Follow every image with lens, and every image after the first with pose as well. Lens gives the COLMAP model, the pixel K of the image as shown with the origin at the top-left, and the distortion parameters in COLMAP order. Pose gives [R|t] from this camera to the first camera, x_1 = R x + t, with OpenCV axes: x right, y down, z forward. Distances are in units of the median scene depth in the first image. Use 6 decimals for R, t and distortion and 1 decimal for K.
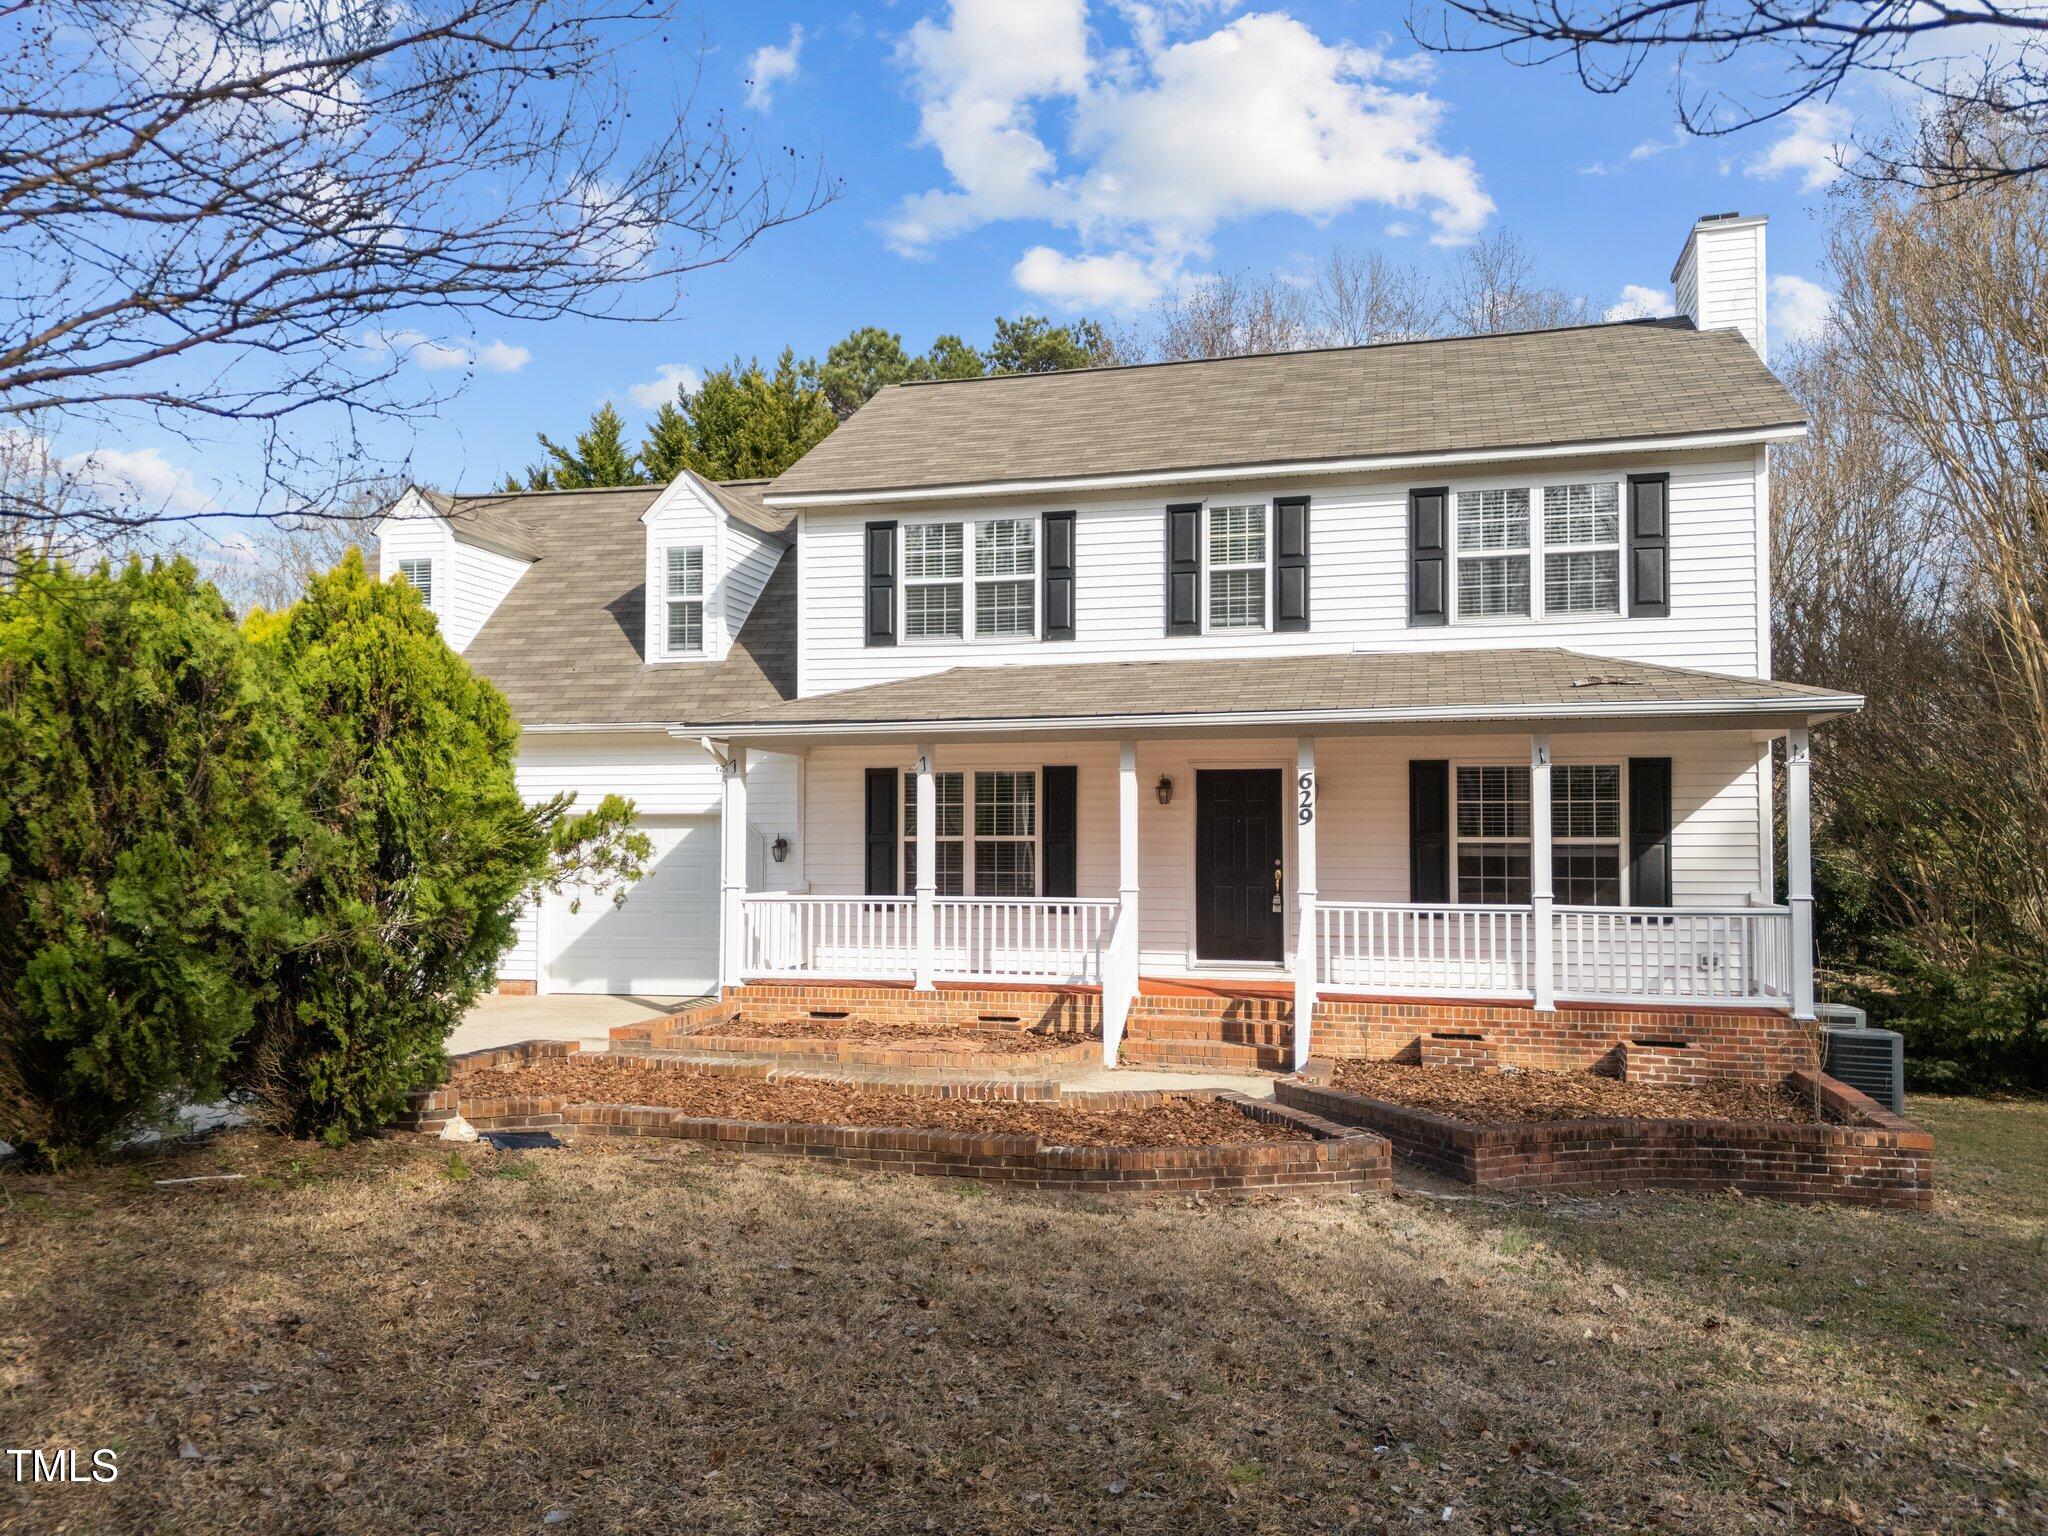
lens RADIAL K [[1444.5, 0, 1027.4], [0, 1444.5, 803.5], [0, 0, 1]] dist [0.037291, -0.000381]
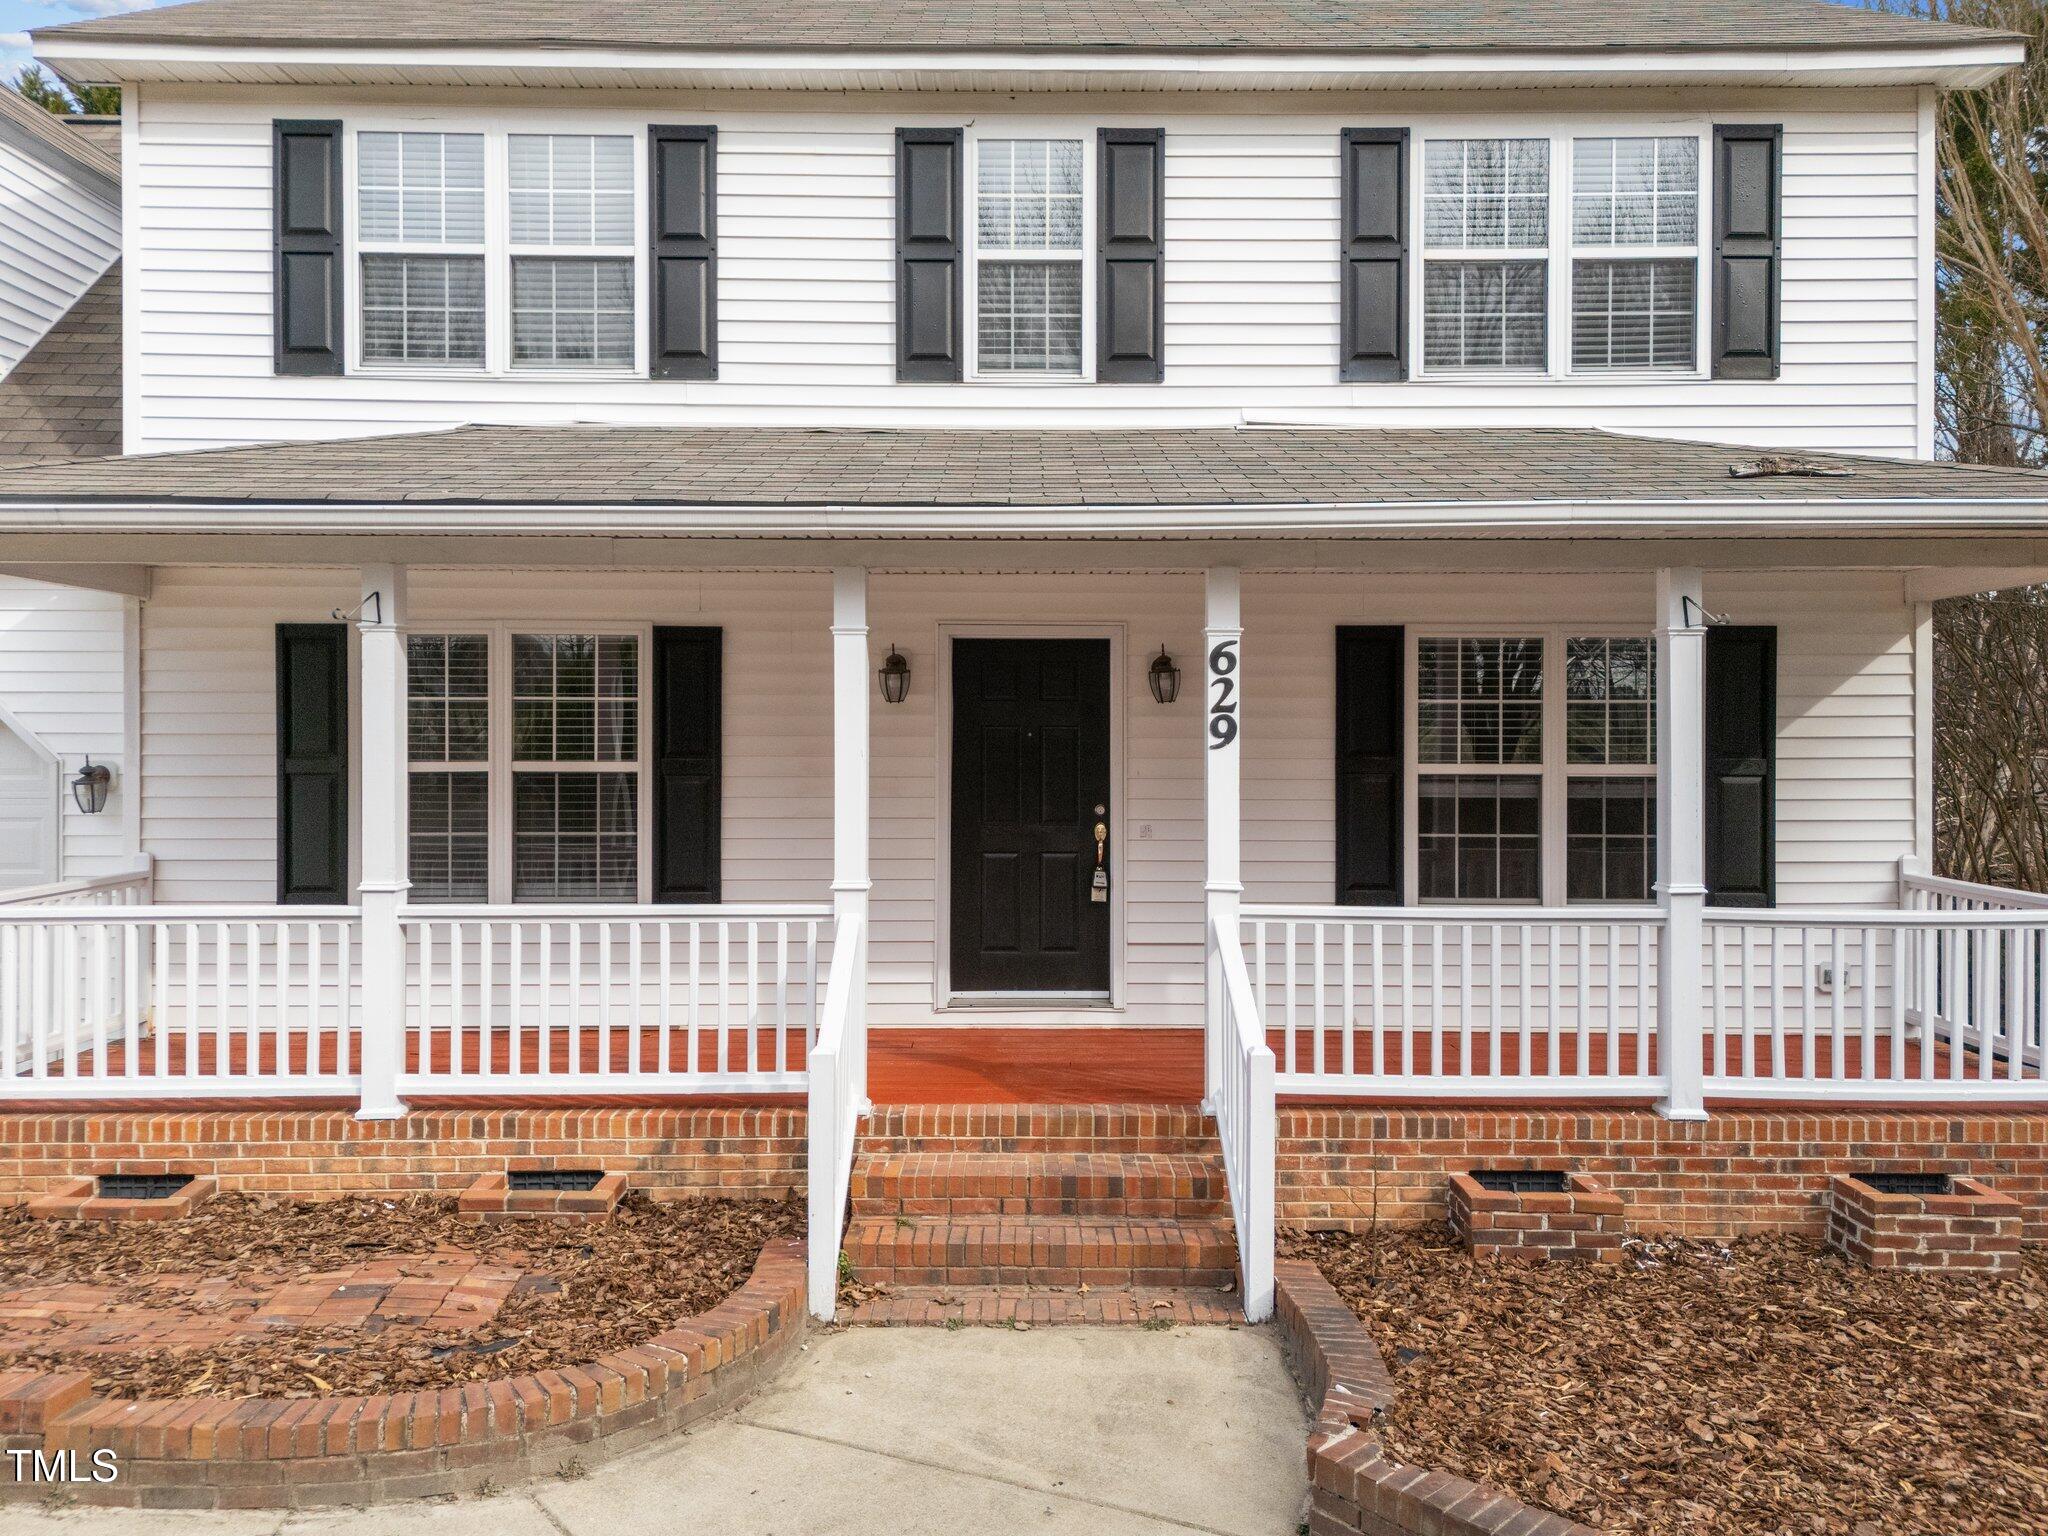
lens RADIAL K [[1454.7, 0, 1019.2], [0, 1454.7, 725.4], [0, 0, 1]] dist [0.057471, -0.000656]
pose [[0.963239, 0.000230, 0.268645, -0.003701], [-0.006188, 0.999753, 0.021331, -0.002735], [-0.268574, -0.022209, 0.963003, 0.508478]]
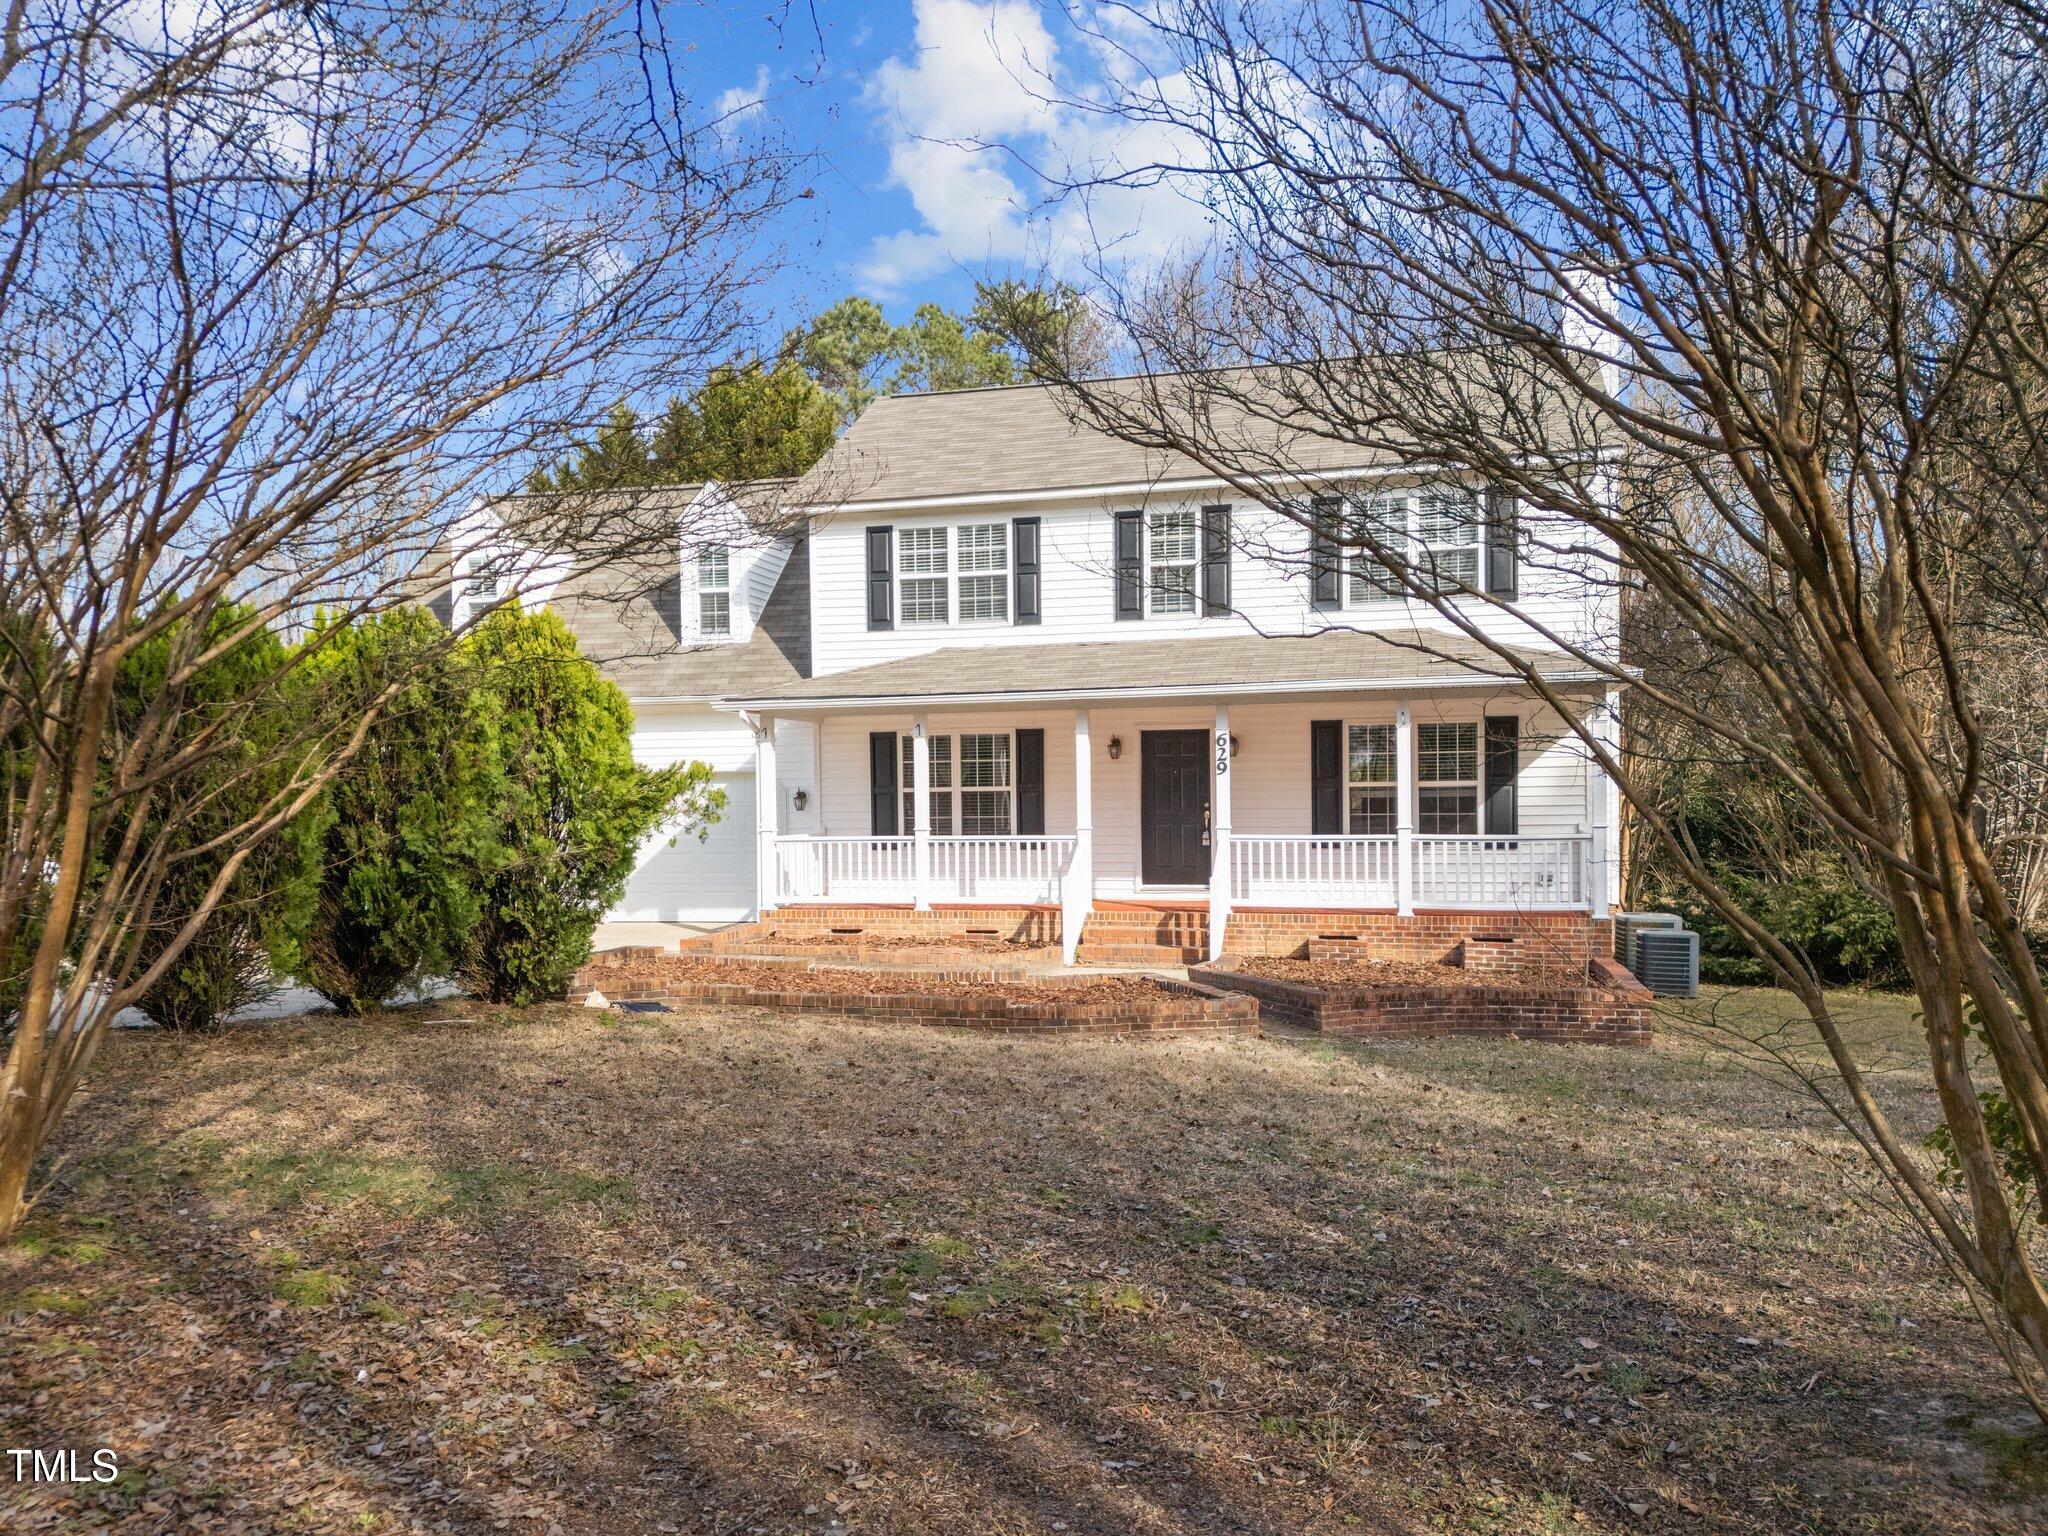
lens RADIAL K [[1453.6, 0, 1018.3], [0, 1453.6, 839.3], [0, 0, 1]] dist [0.054554, -0.000304]
pose [[0.999909, -0.013465, 0.000848, 0.011469], [0.013390, 0.998141, 0.059466, -0.006376], [-0.001647, -0.059449, 0.998230, -0.254992]]
